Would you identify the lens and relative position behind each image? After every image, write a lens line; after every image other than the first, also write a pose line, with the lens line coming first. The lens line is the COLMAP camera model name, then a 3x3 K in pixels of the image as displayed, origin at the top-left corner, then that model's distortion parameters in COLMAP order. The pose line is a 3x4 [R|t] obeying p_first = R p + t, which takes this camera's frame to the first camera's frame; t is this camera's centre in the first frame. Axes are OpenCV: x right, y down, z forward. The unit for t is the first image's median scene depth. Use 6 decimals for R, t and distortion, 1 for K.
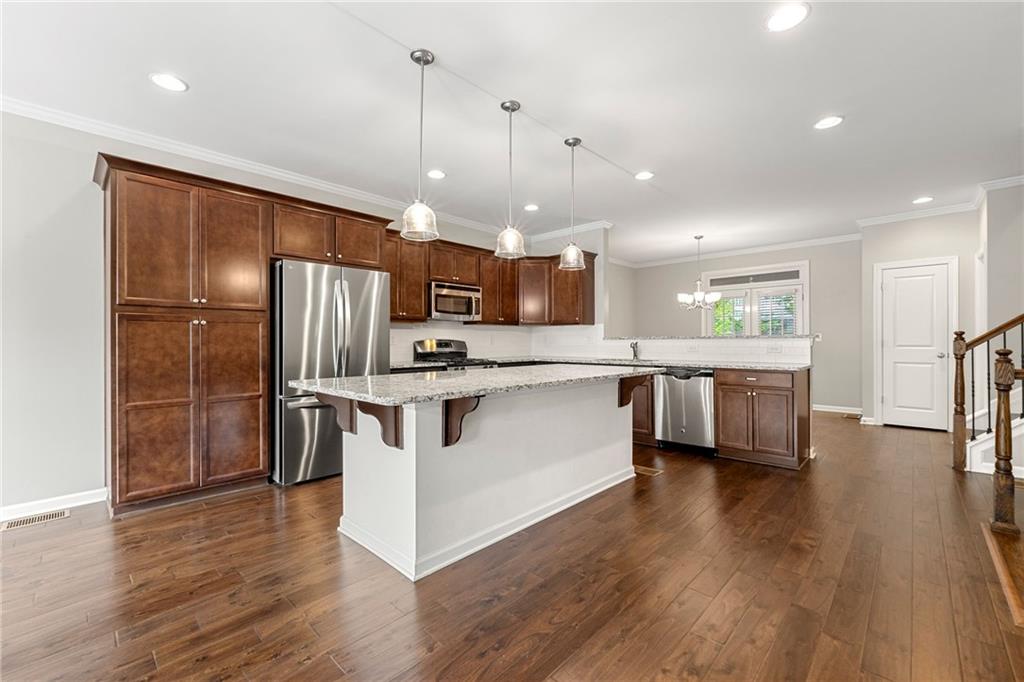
lens RADIAL K [[422.4, 0, 512.0], [0, 422.4, 341.0], [0, 0, 1]] dist [-0.001461, -0.000138]
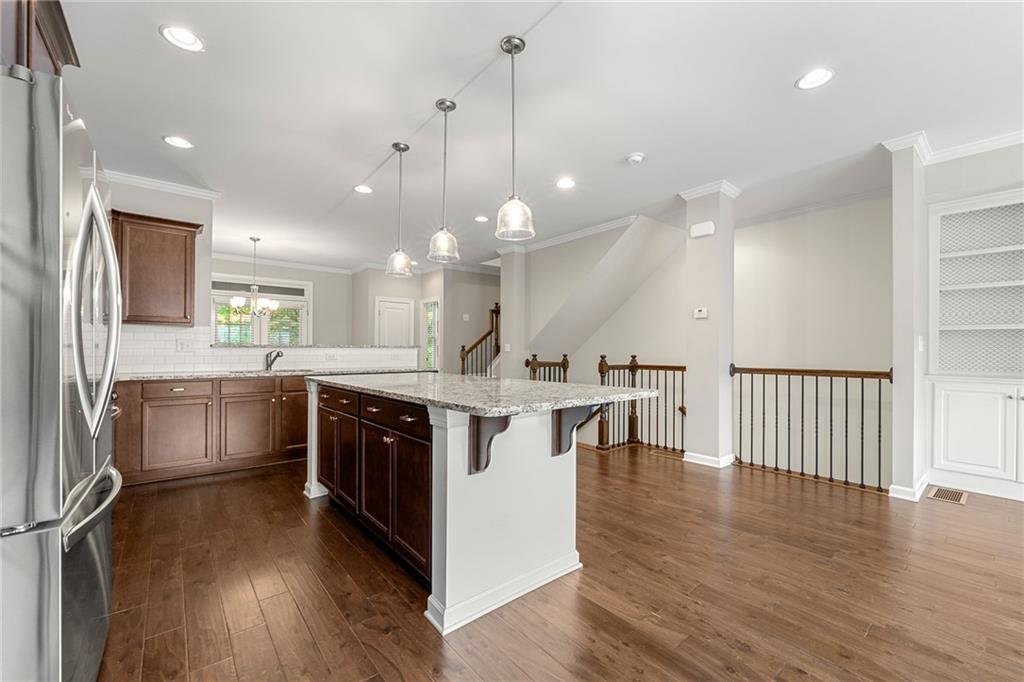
lens RADIAL K [[415.0, 0, 515.0], [0, 415.0, 350.9], [0, 0, 1]] dist [-0.000191, 0.000066]
pose [[0.112480, 0.003413, 0.993648, -0.533505], [-0.002417, 0.999992, -0.003162, 0.004559], [-0.993651, -0.002046, 0.112487, 0.422674]]
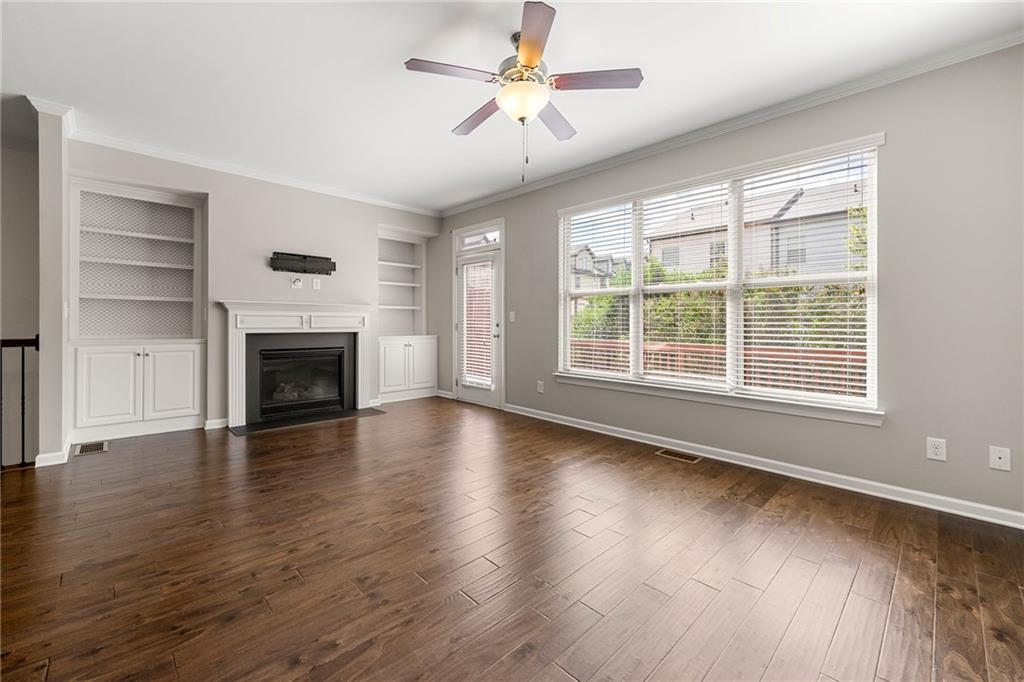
lens RADIAL K [[415.2, 0, 511.6], [0, 415.2, 320.4], [0, 0, 1]] dist [-0.000139, 0.000003]
pose [[-0.999027, -0.001886, 0.044073, -0.566210], [-0.001904, 0.999998, -0.000359, 0.005017], [-0.044072, -0.000442, -0.999028, 0.506456]]
